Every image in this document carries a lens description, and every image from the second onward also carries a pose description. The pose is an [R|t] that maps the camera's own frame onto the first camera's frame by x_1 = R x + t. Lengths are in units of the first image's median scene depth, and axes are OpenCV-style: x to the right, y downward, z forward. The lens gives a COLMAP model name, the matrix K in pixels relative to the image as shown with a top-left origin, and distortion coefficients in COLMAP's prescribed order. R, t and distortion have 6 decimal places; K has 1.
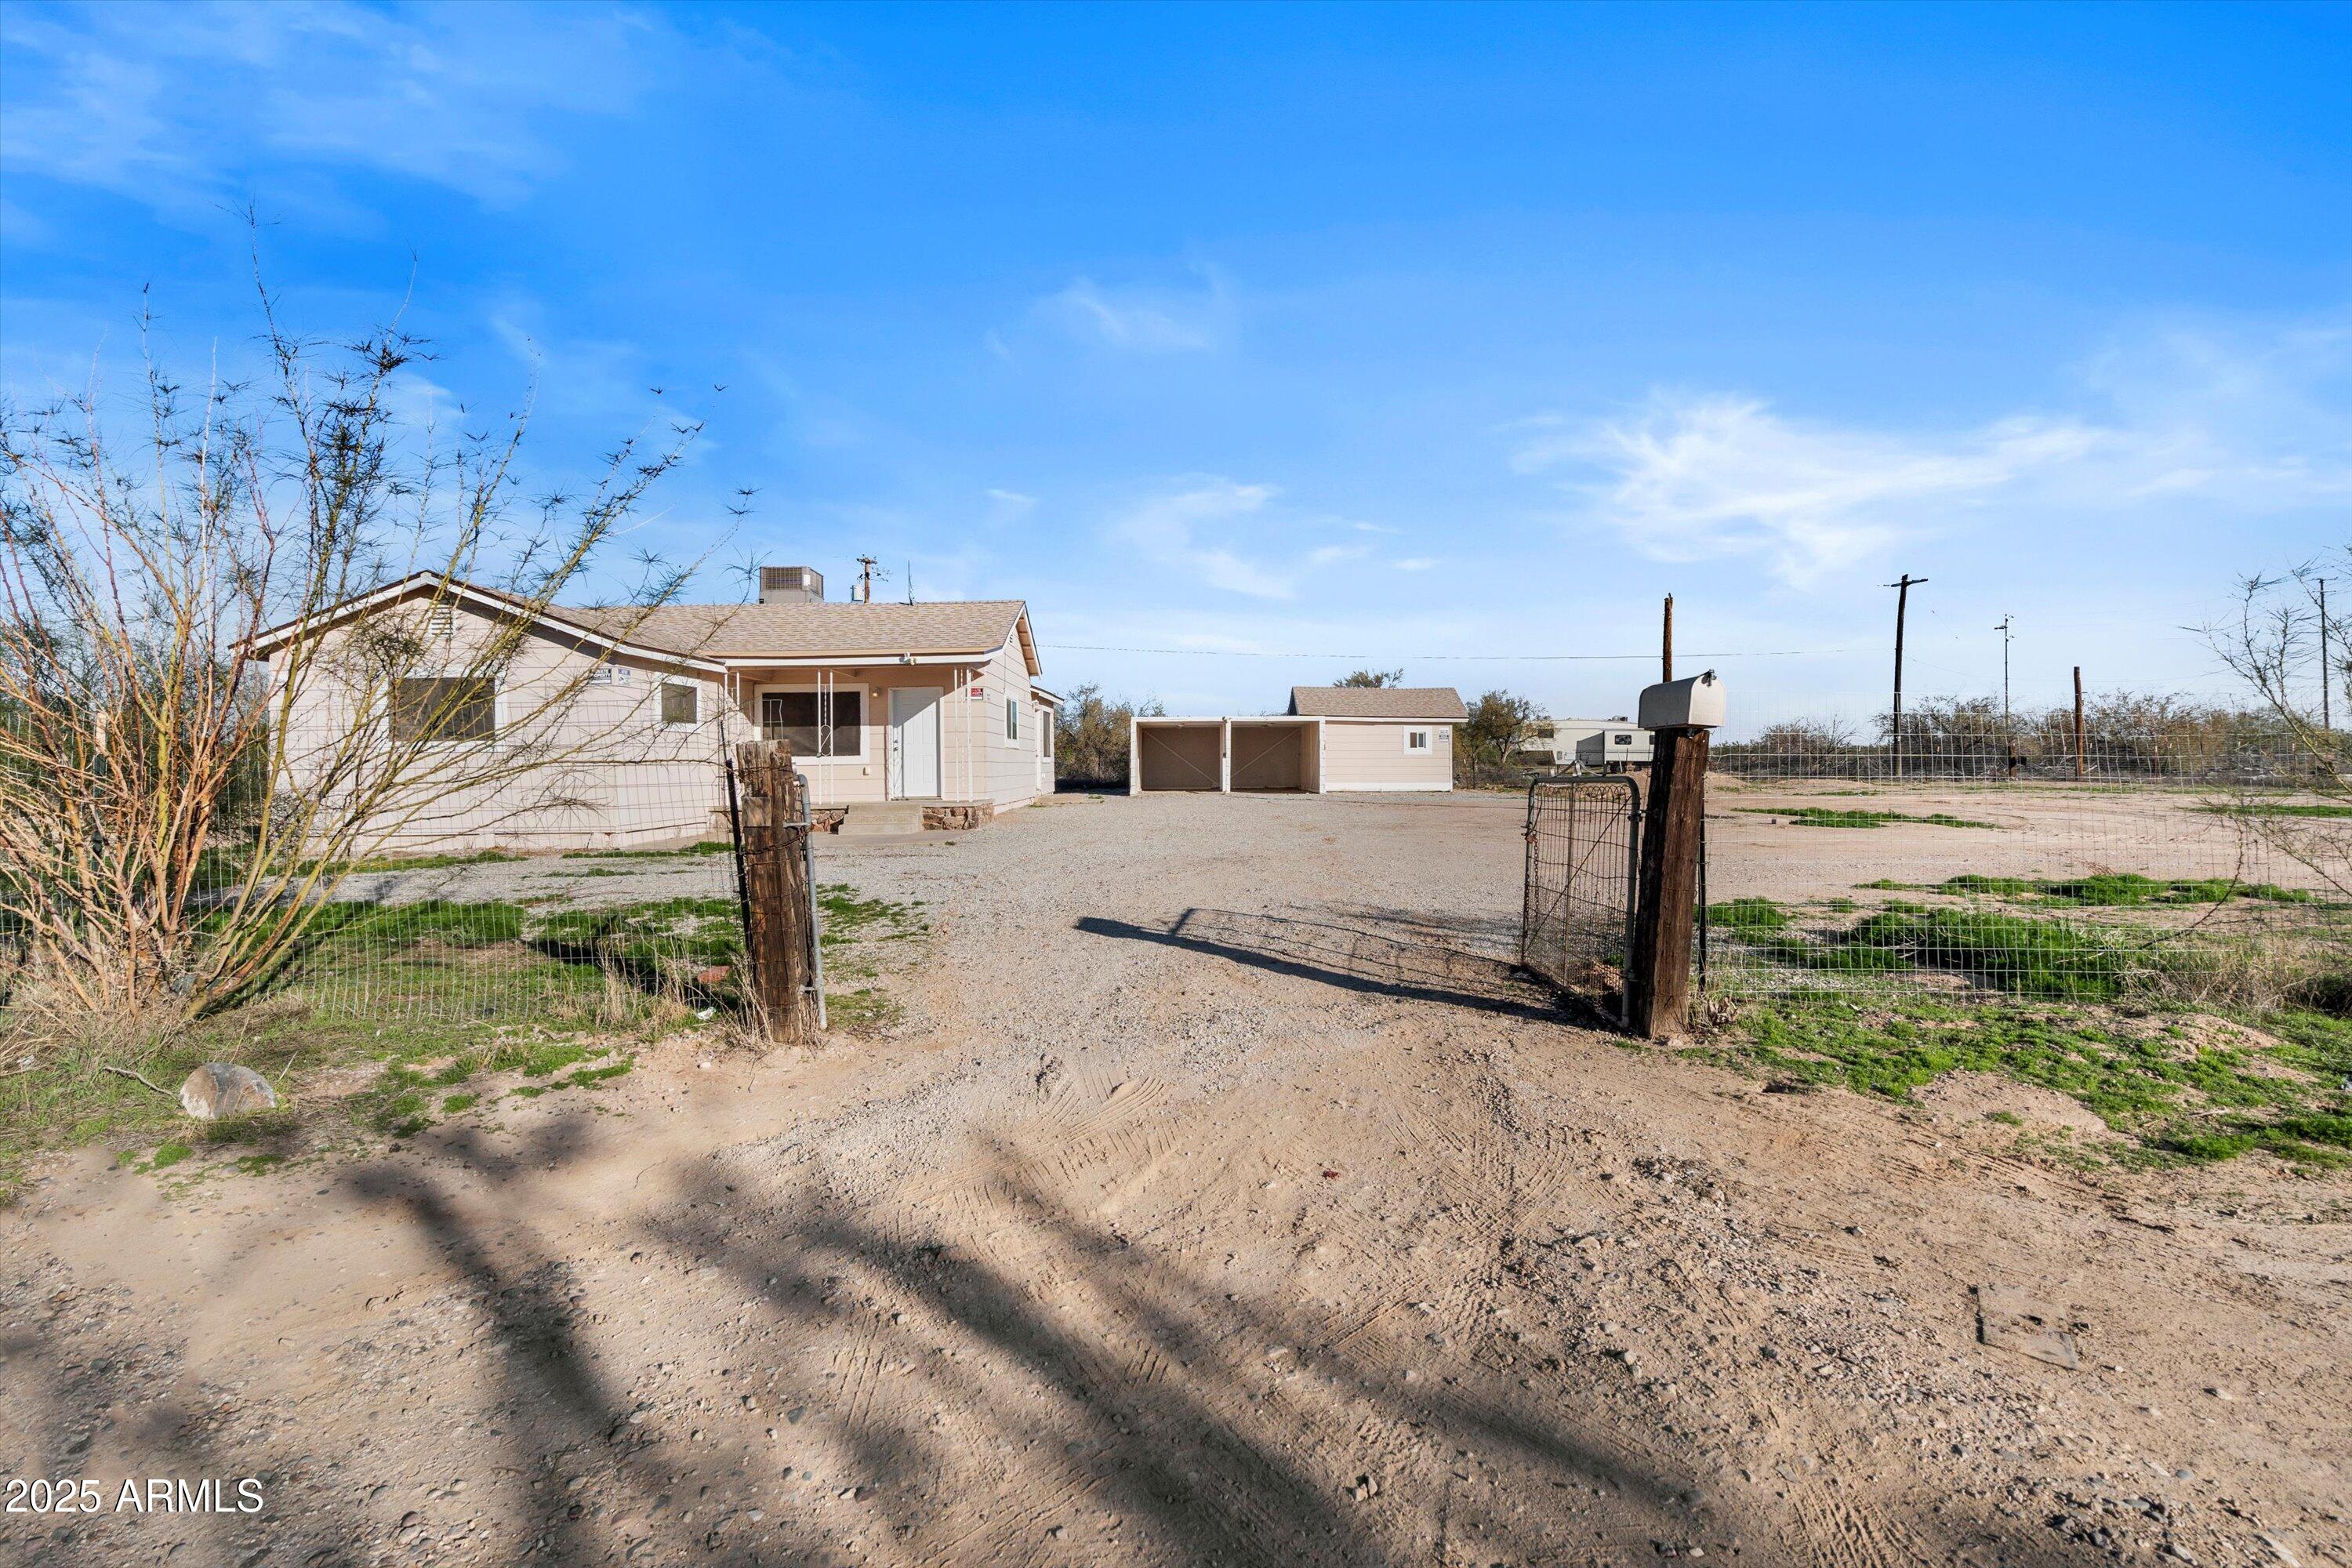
lens RADIAL K [[1056.6, 0, 1188.5], [0, 1056.6, 746.3], [0, 0, 1]] dist [-0.000112, 0.000348]
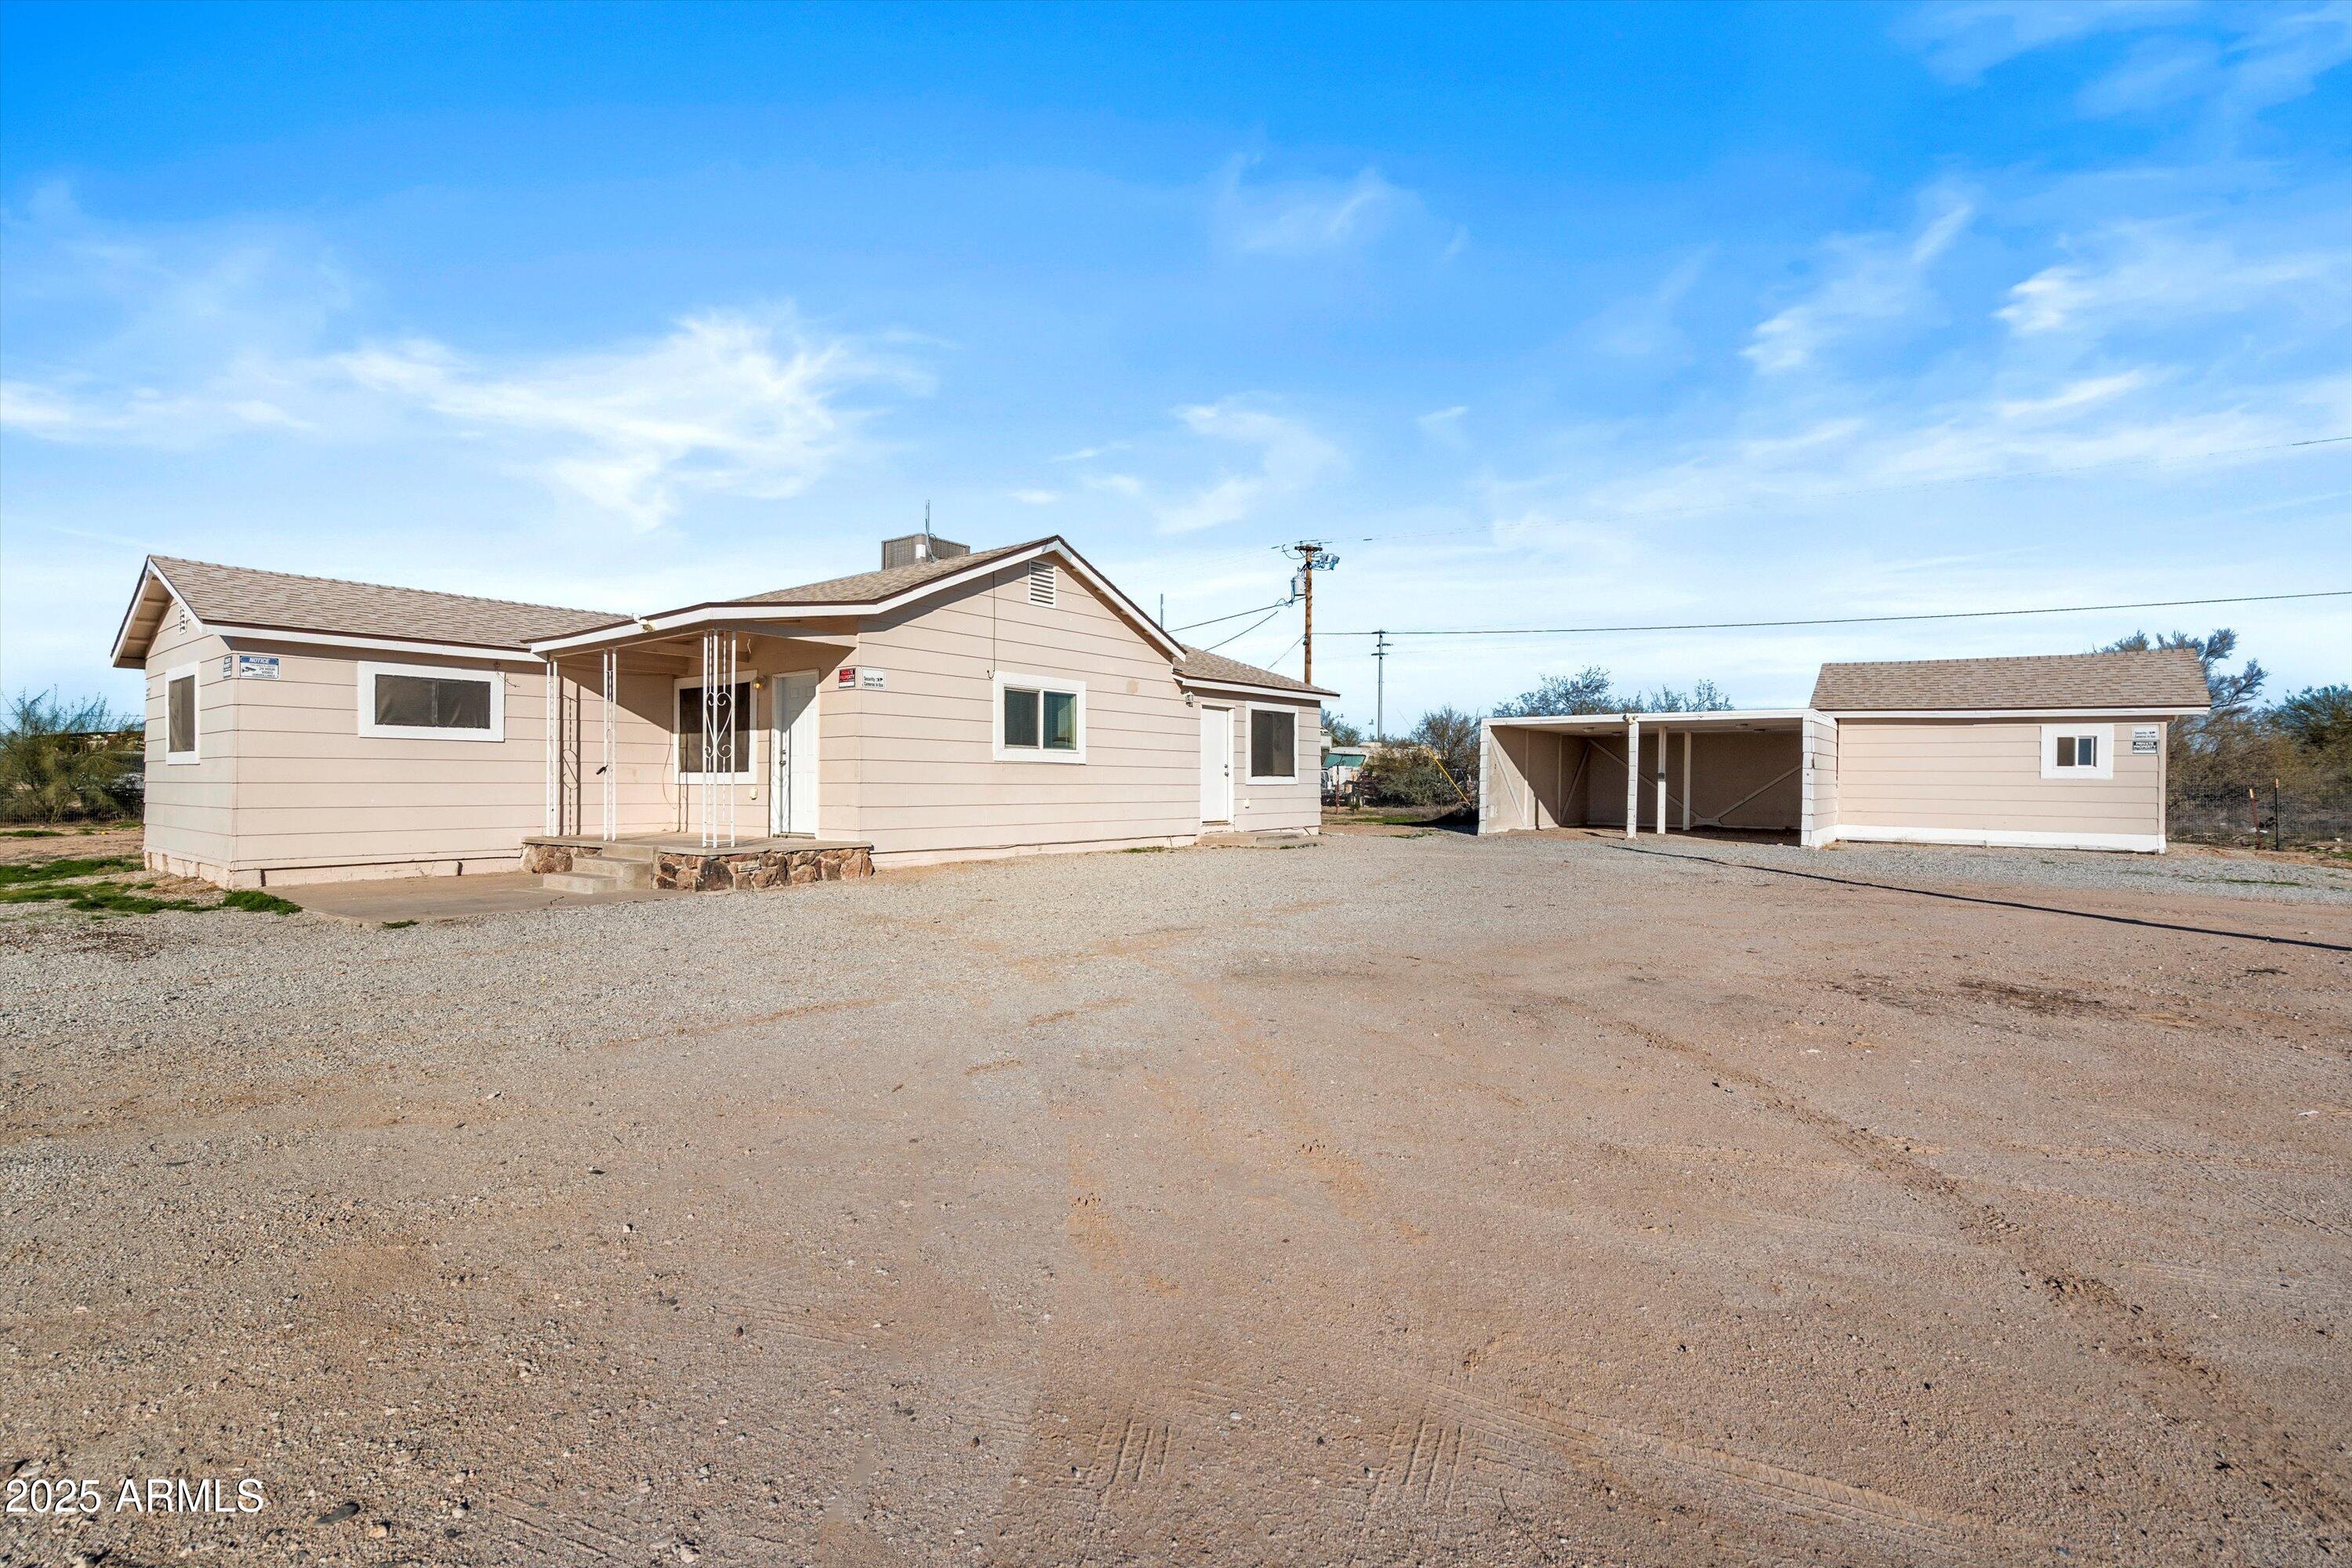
lens RADIAL K [[1056.6, 0, 1172.5], [0, 1056.6, 771.4], [0, 0, 1]] dist [-0.000112, 0.000348]
pose [[0.783111, 0.007271, -0.621840, 0.315867], [-0.002715, 0.999962, 0.008273, 0.001395], [0.621876, -0.004790, 0.783101, 0.534280]]
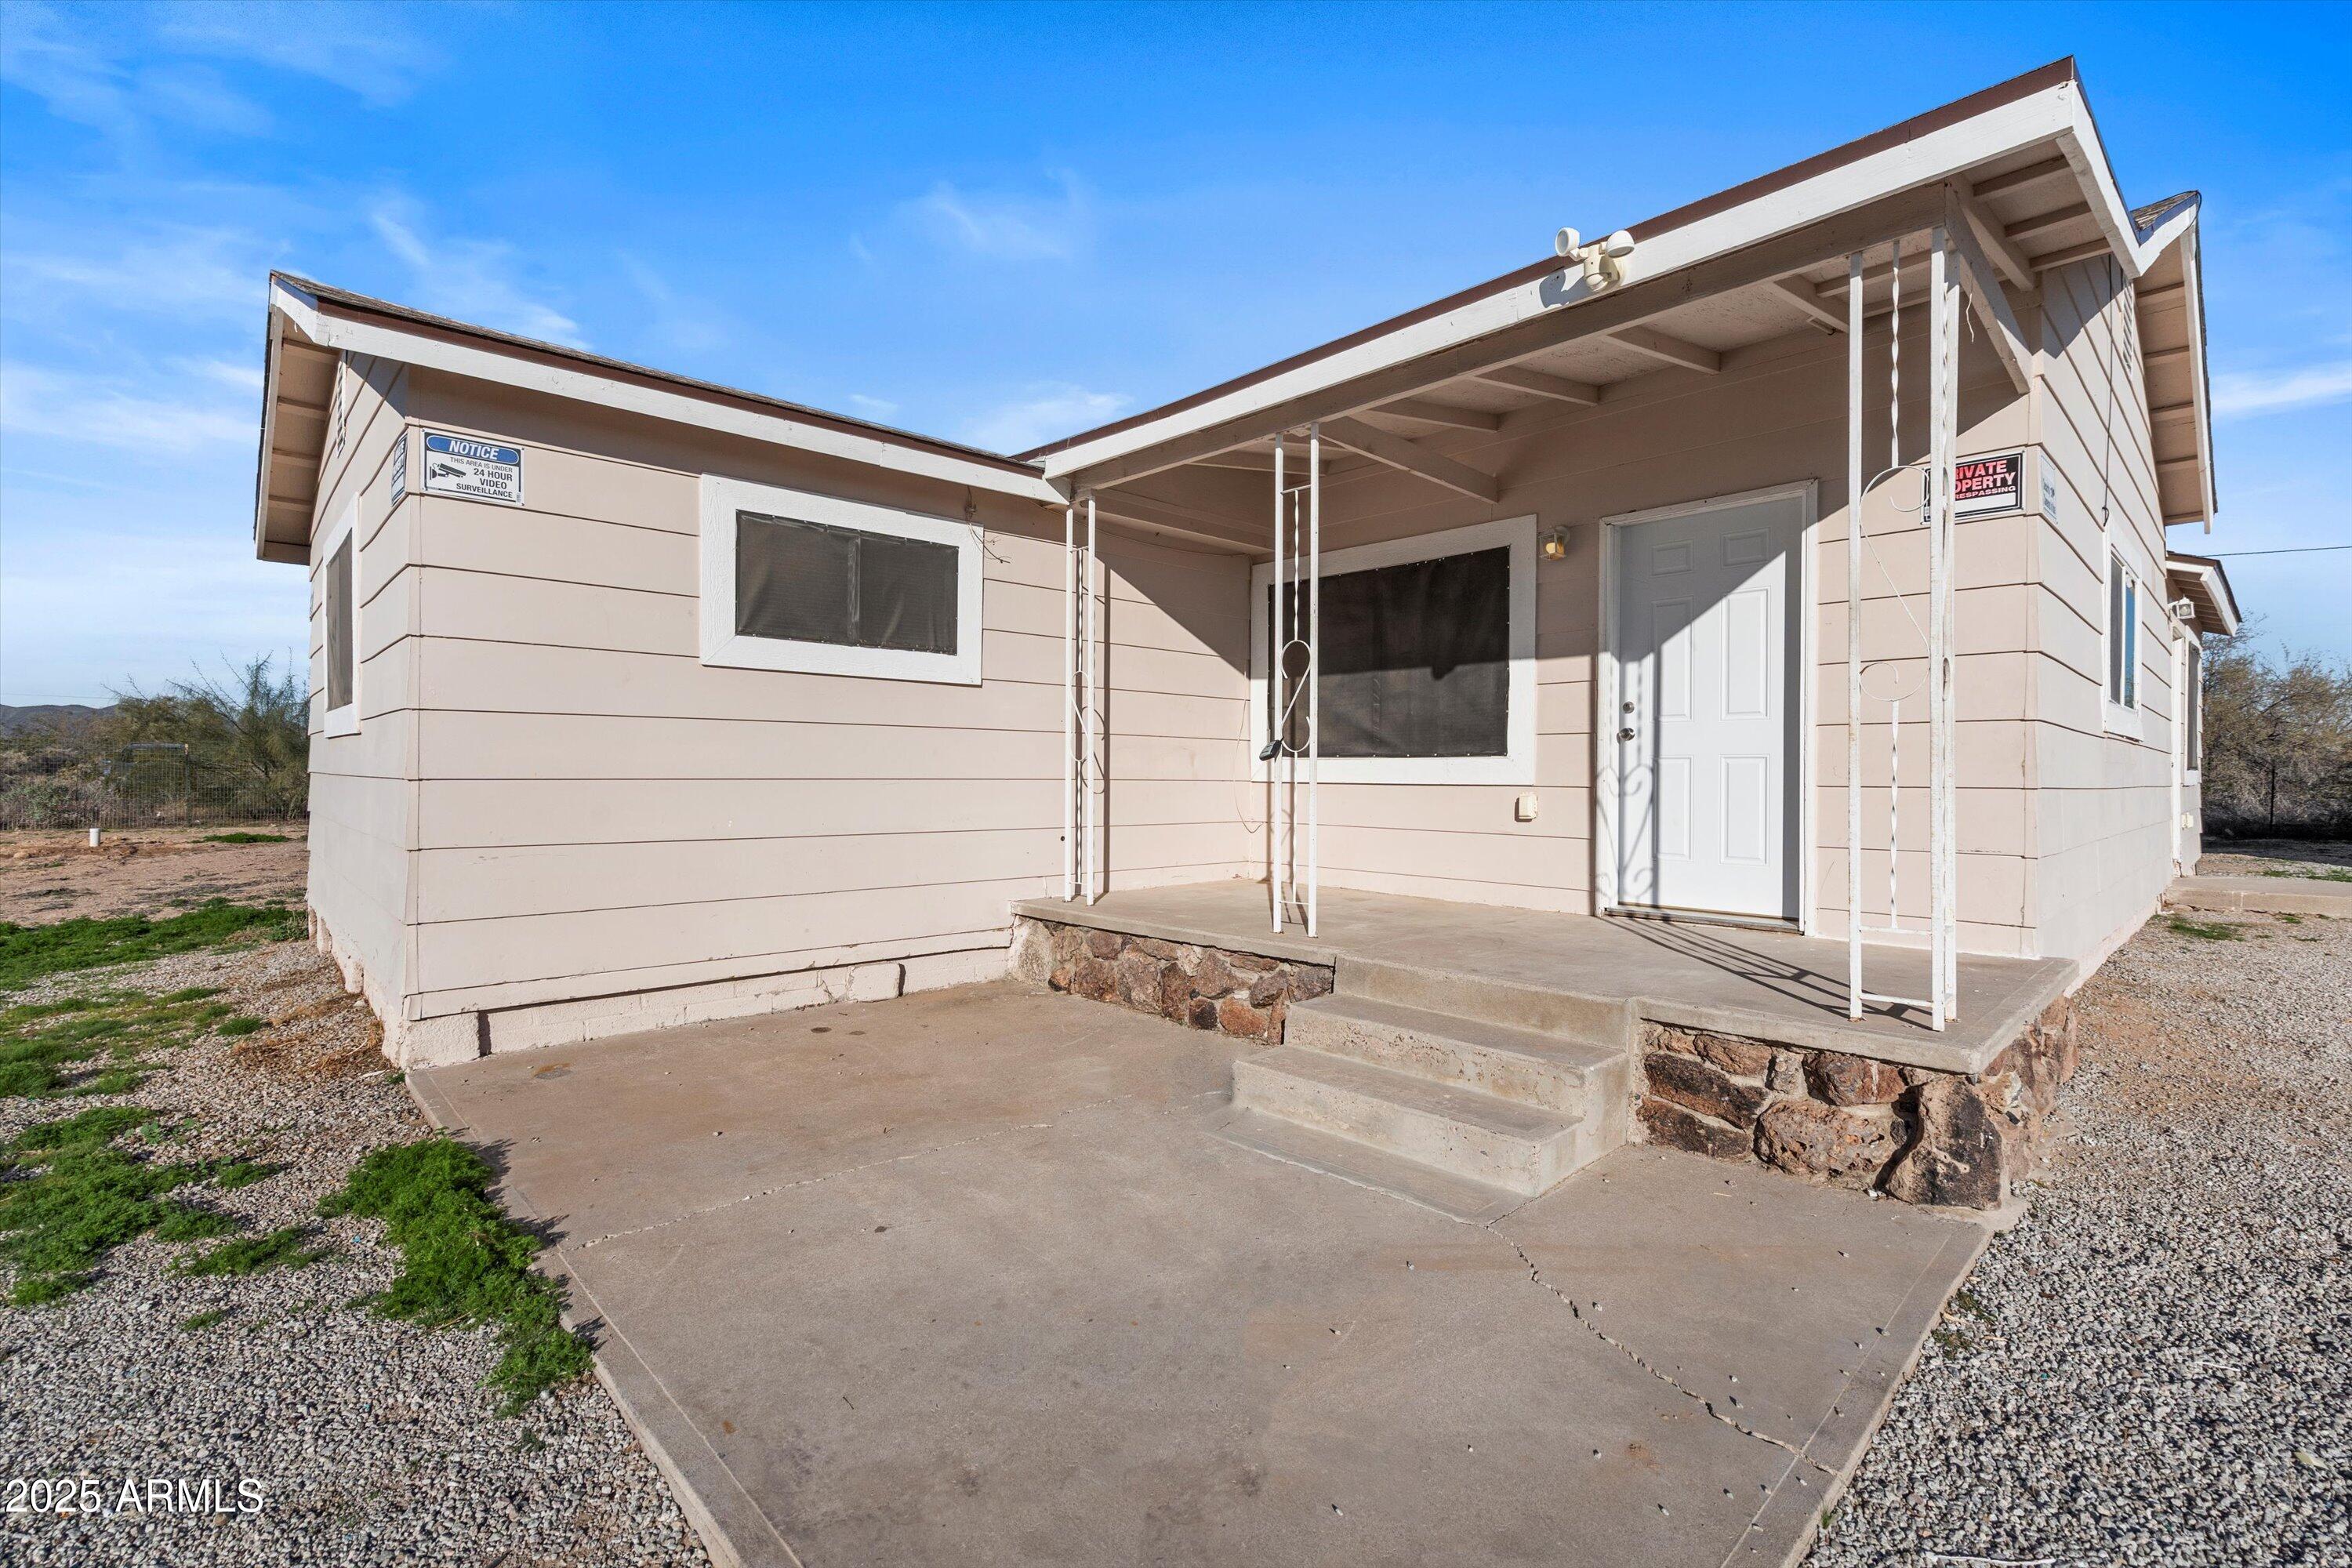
lens RADIAL K [[1056.6, 0, 1171.4], [0, 1056.6, 773.3], [0, 0, 1]] dist [-0.000112, 0.000348]
pose [[0.674416, 0.019081, -0.738105, -0.130299], [-0.005900, 0.999773, 0.020455, 0.006811], [0.738328, -0.009441, 0.674376, 0.625756]]
